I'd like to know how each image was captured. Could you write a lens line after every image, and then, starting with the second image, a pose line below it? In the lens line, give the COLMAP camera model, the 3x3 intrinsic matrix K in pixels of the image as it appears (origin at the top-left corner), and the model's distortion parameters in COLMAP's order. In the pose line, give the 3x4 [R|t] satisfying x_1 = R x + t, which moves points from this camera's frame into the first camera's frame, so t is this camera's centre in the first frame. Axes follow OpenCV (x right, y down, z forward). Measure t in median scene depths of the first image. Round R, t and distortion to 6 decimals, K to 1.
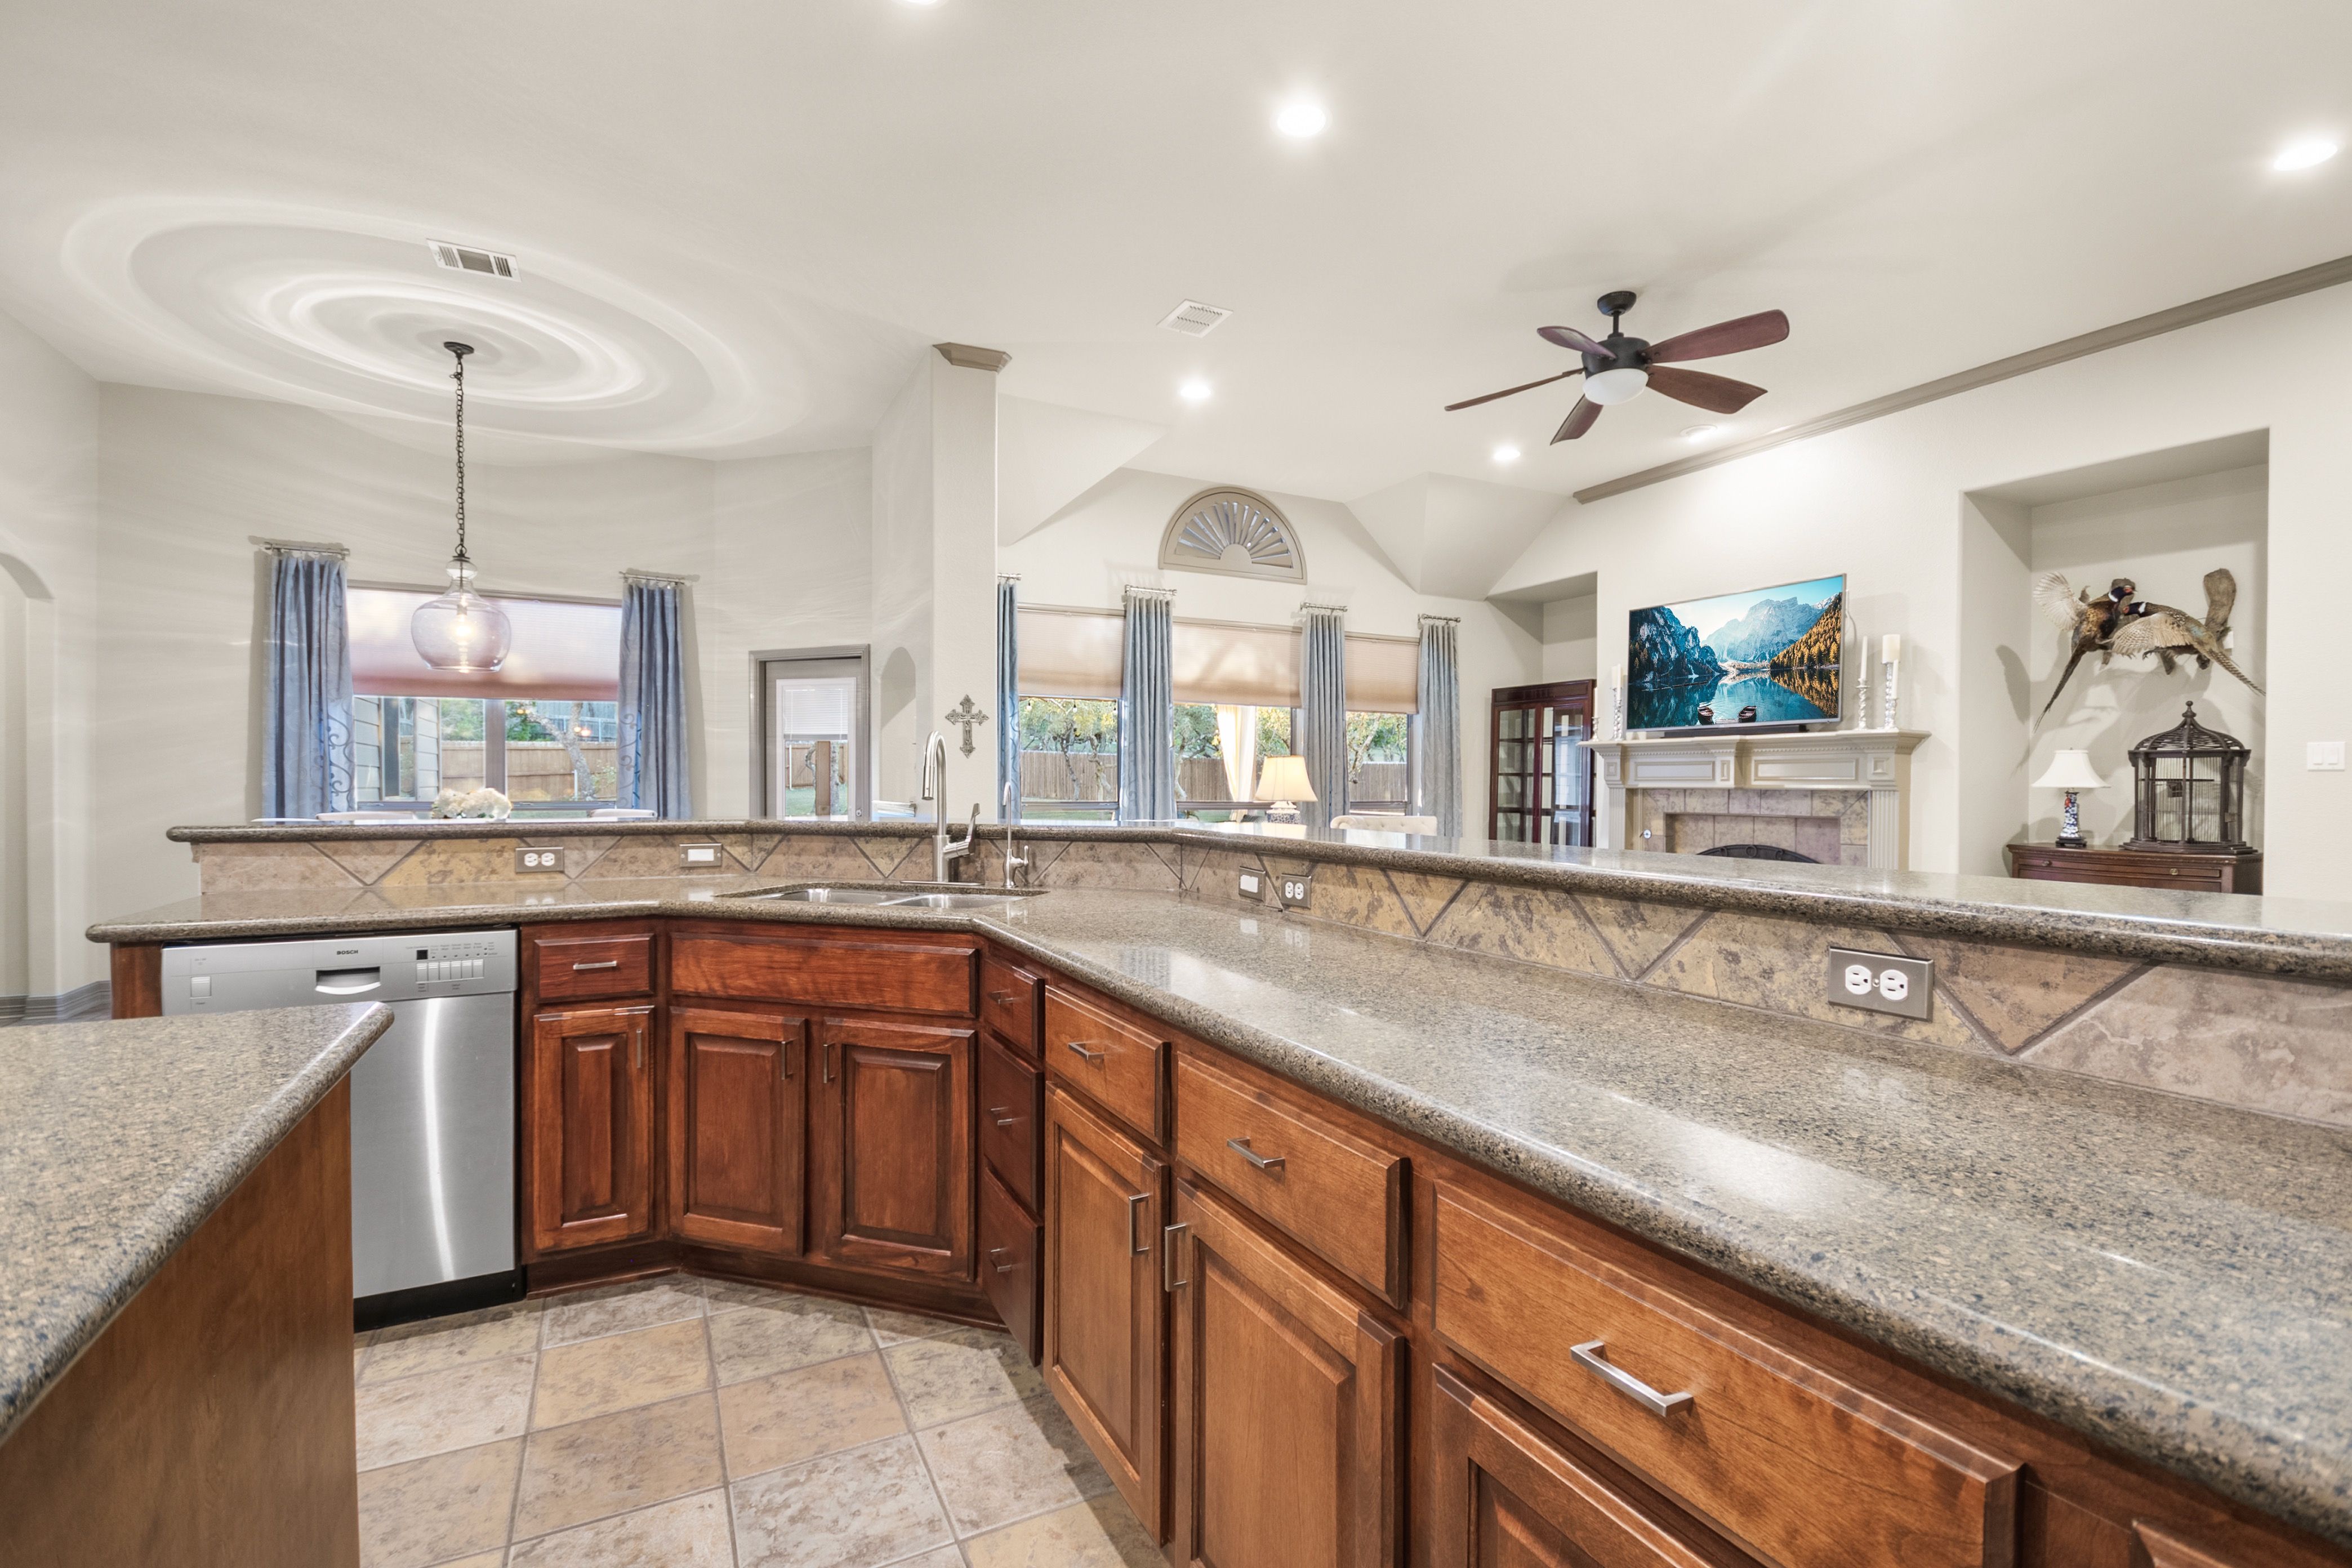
lens RADIAL K [[1056.3, 0, 1195.5], [0, 1056.3, 798.7], [0, 0, 1]] dist [0.004073, 0.000593]
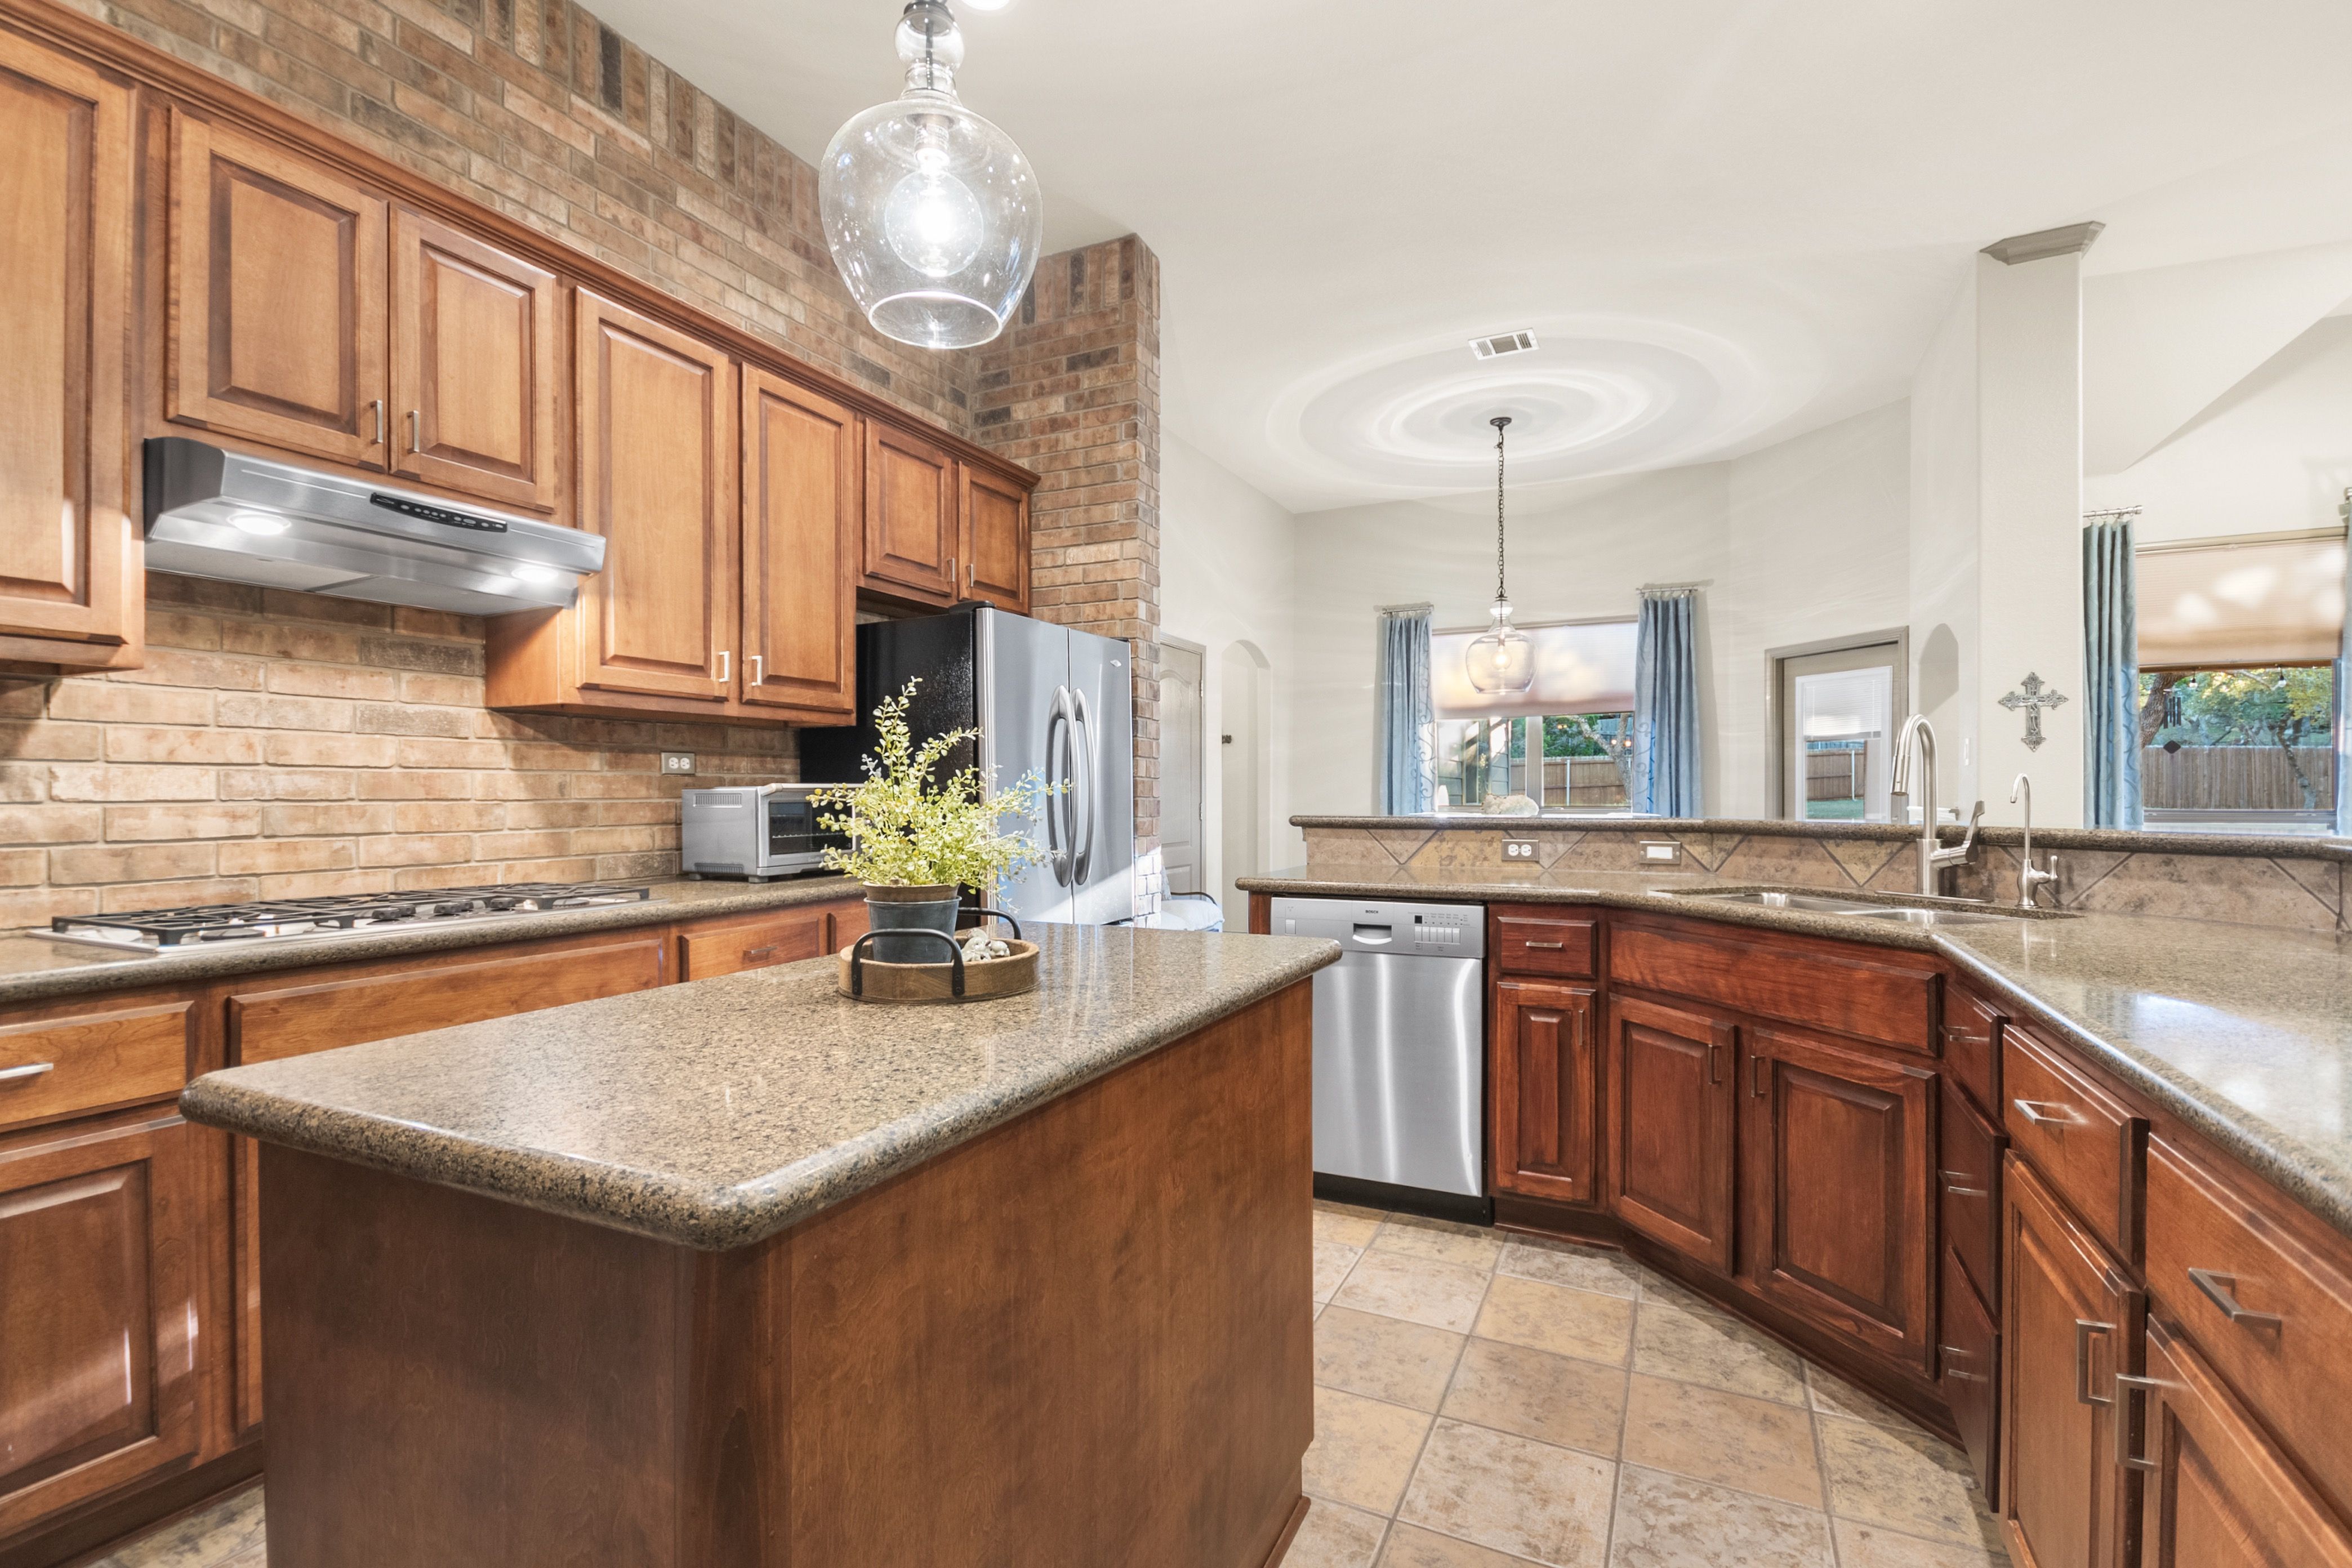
lens RADIAL K [[1058.3, 0, 1187.3], [0, 1058.3, 795.5], [0, 0, 1]] dist [0.012510, -0.007979]
pose [[0.595909, -0.003641, -0.803044, 0.080706], [-0.007687, 0.999918, -0.010238, 0.012912], [0.803015, 0.012274, 0.595832, 0.030397]]
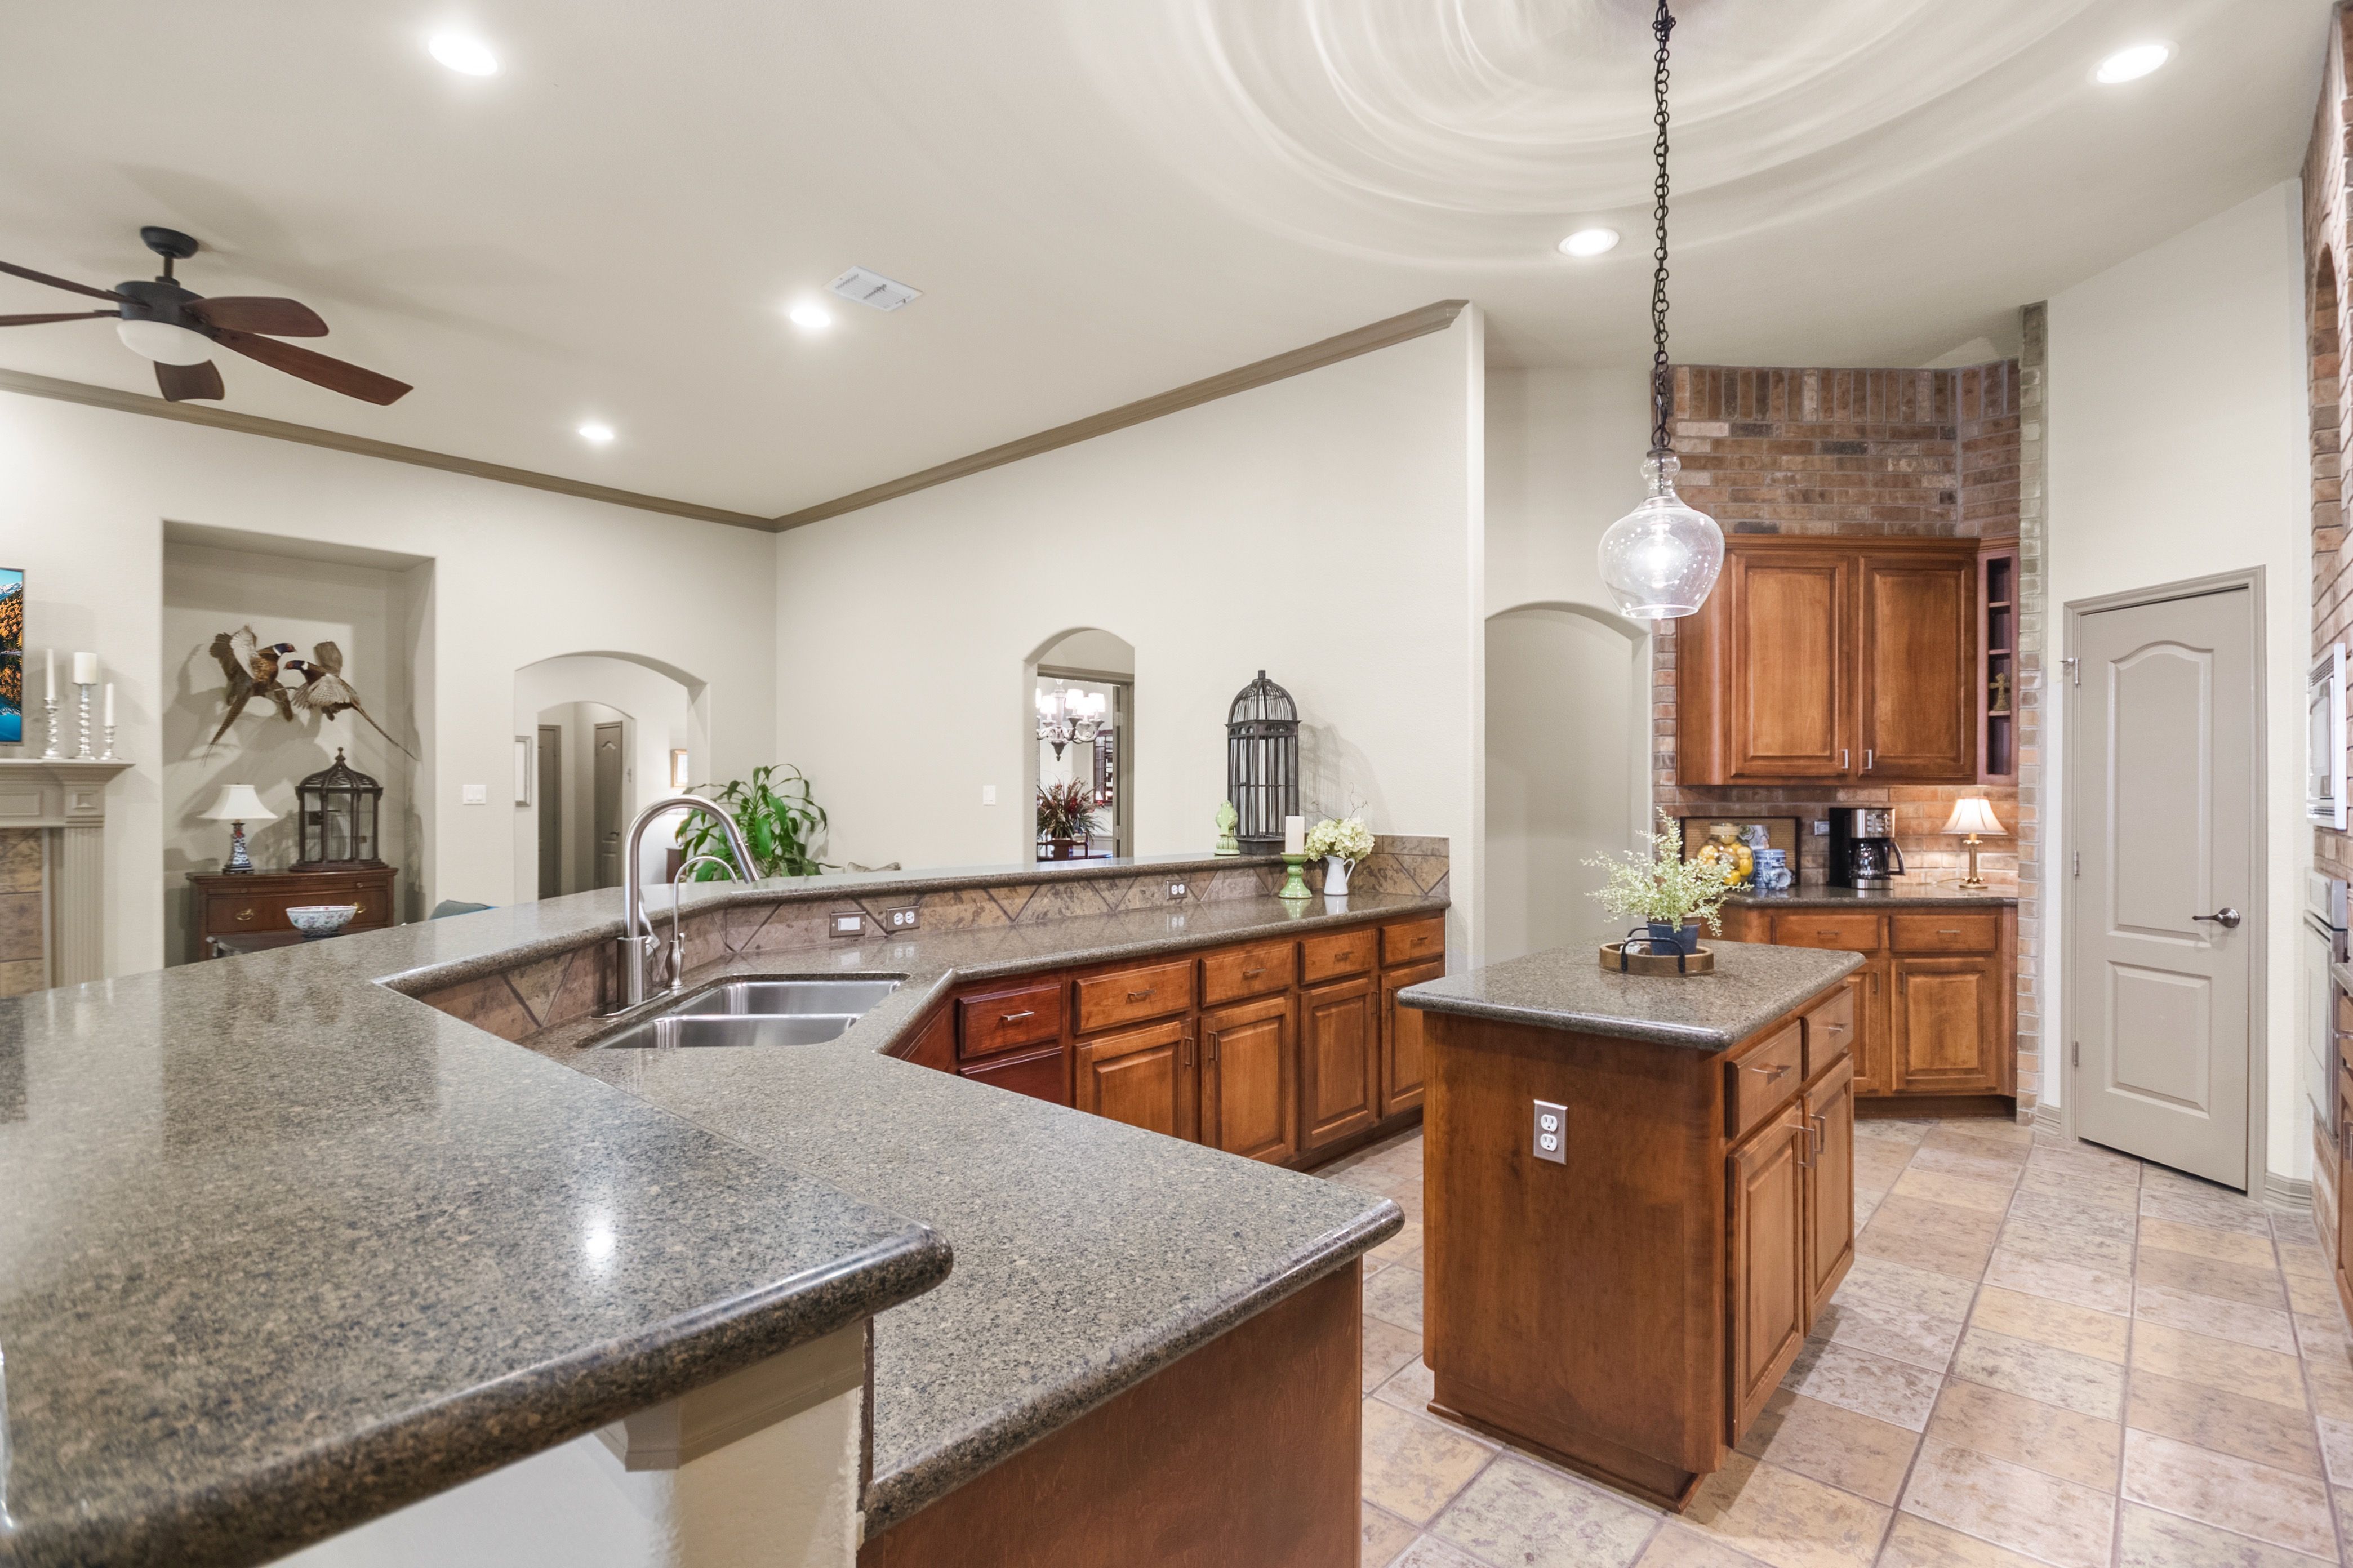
lens RADIAL K [[1095.6, 0, 1194.6], [0, 1095.6, 797.5], [0, 0, 1]] dist [-0.001188, -0.000123]
pose [[-0.354924, -0.008406, 0.934857, -1.044844], [0.013057, 0.999817, 0.013947, -0.064801], [-0.934804, 0.017157, -0.354750, 0.878596]]
